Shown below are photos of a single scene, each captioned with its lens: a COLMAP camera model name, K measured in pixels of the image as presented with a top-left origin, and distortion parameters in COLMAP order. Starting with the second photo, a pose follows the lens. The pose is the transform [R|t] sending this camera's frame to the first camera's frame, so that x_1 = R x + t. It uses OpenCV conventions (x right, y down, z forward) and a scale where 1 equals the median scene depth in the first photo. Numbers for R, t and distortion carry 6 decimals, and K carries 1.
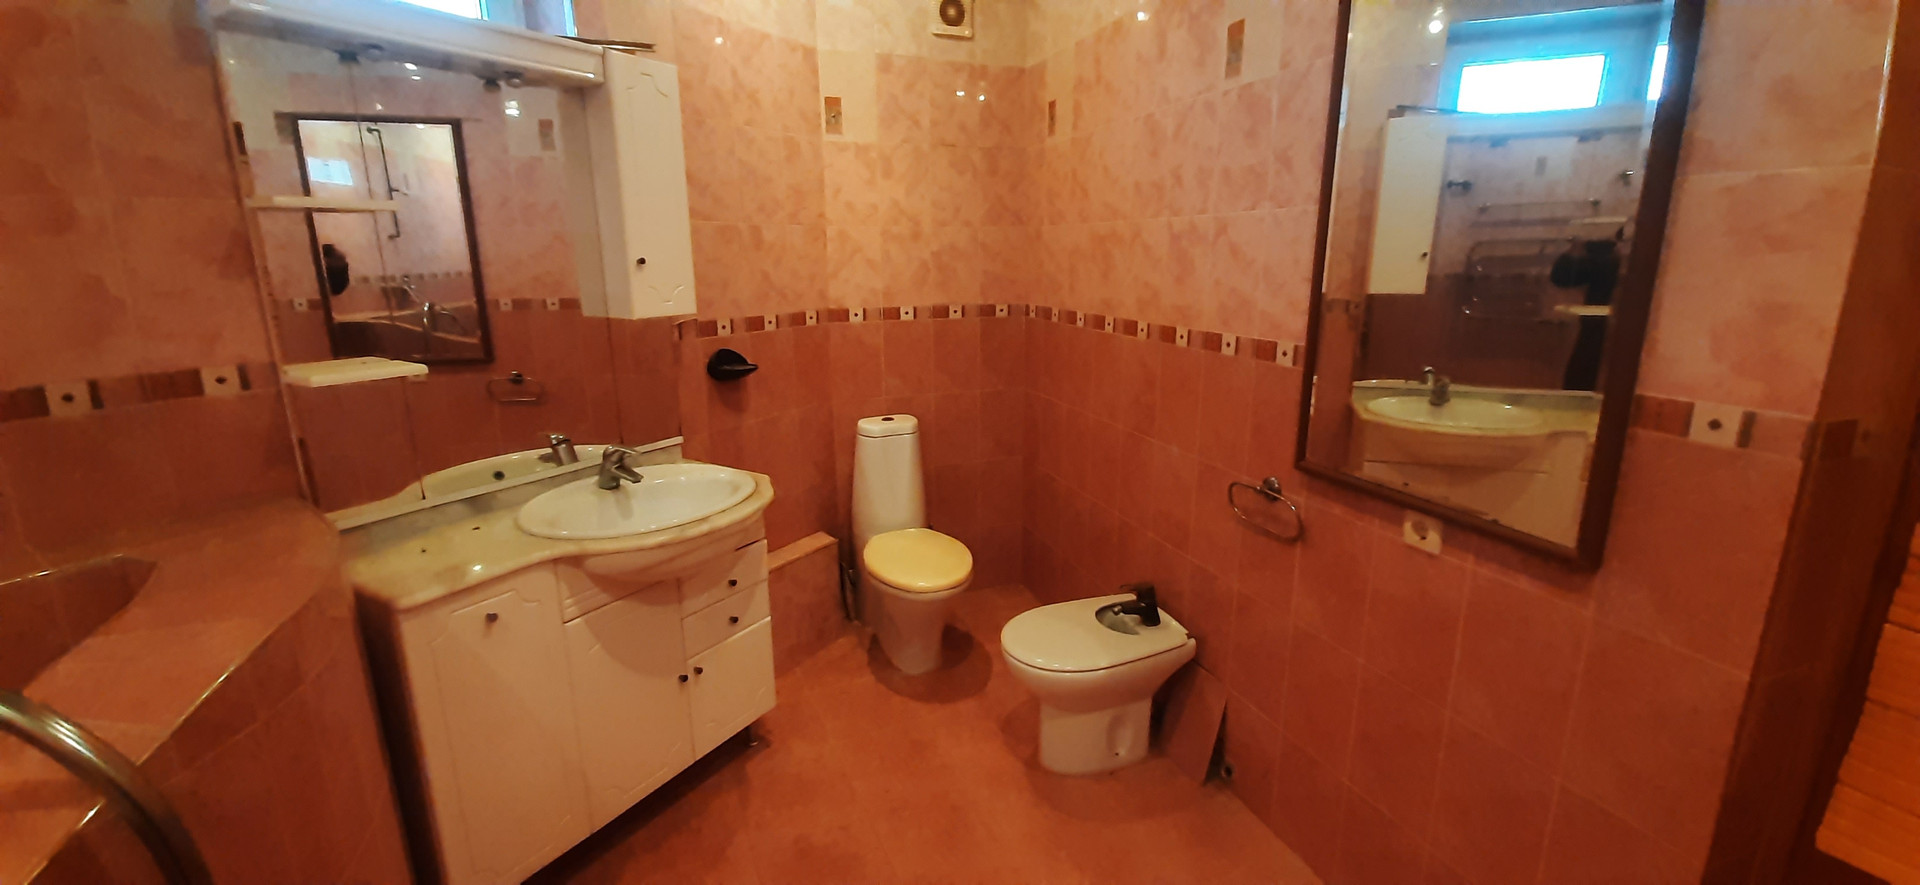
lens RADIAL K [[750.9, 0, 971.2], [0, 750.9, 426.4], [0, 0, 1]] dist [0.011720, -0.014100]
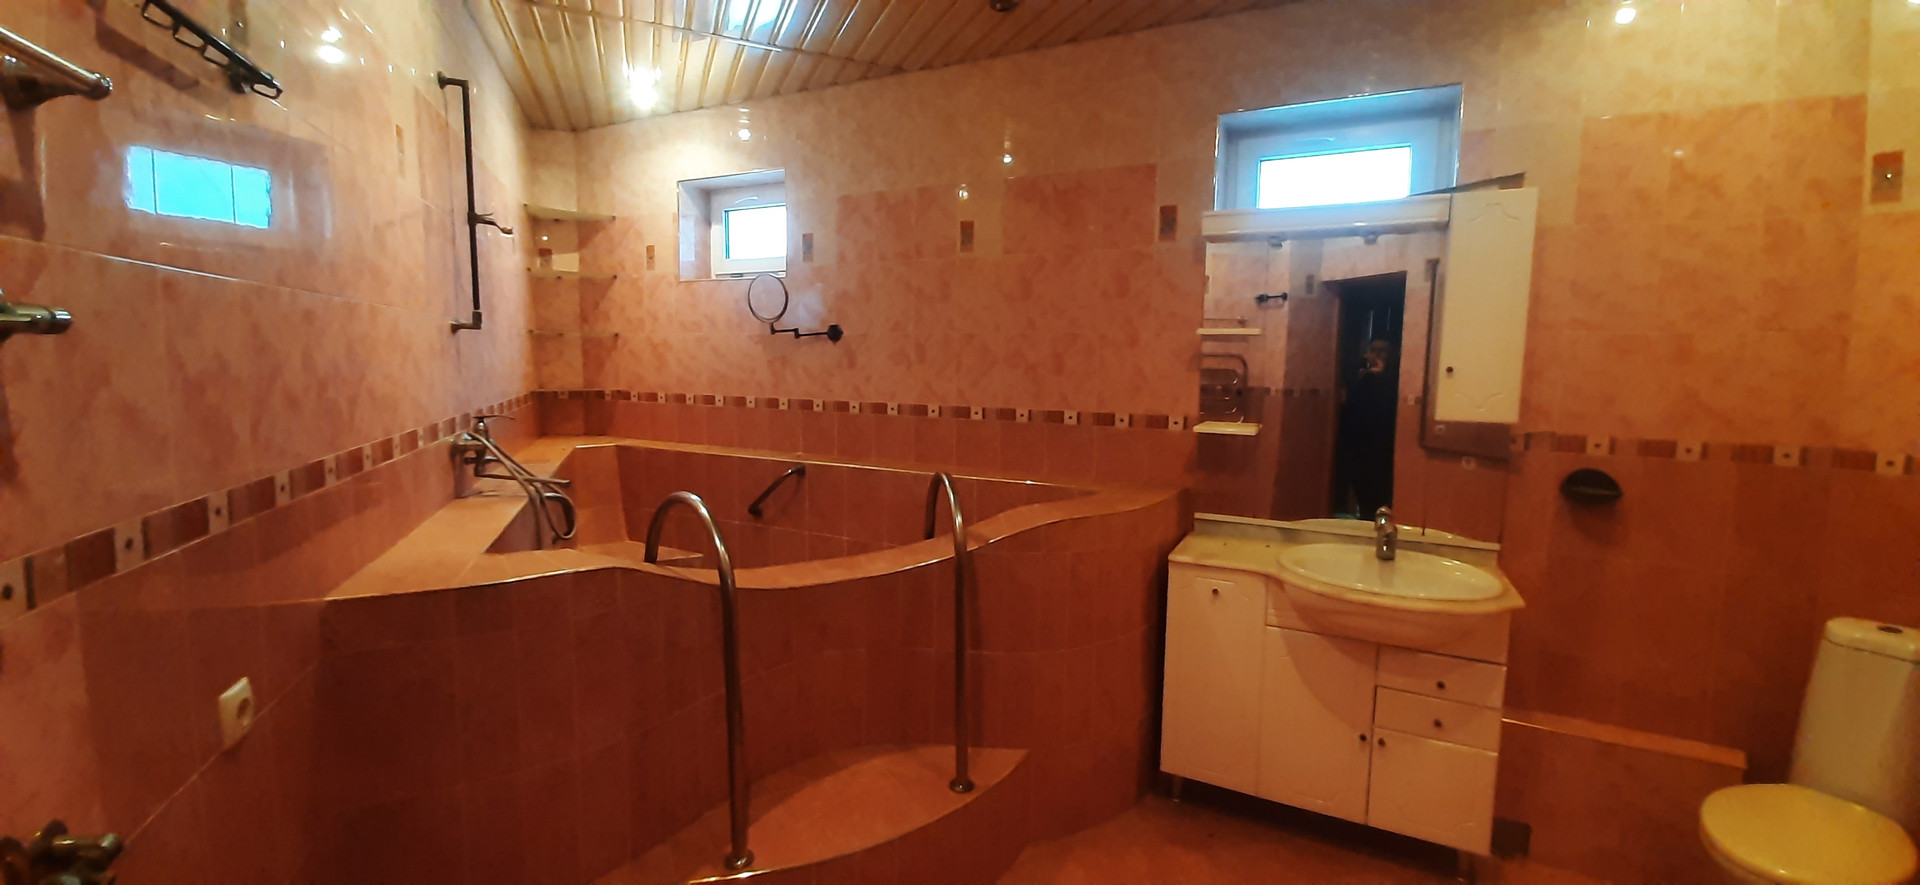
lens RADIAL K [[750.9, 0, 971.2], [0, 750.9, 426.4], [0, 0, 1]] dist [0.011720, -0.014100]
pose [[0.063490, 0.097372, -0.993221, 0.574992], [-0.239322, 0.967674, 0.079569, -0.052580], [0.968862, 0.232647, 0.084741, 0.217675]]
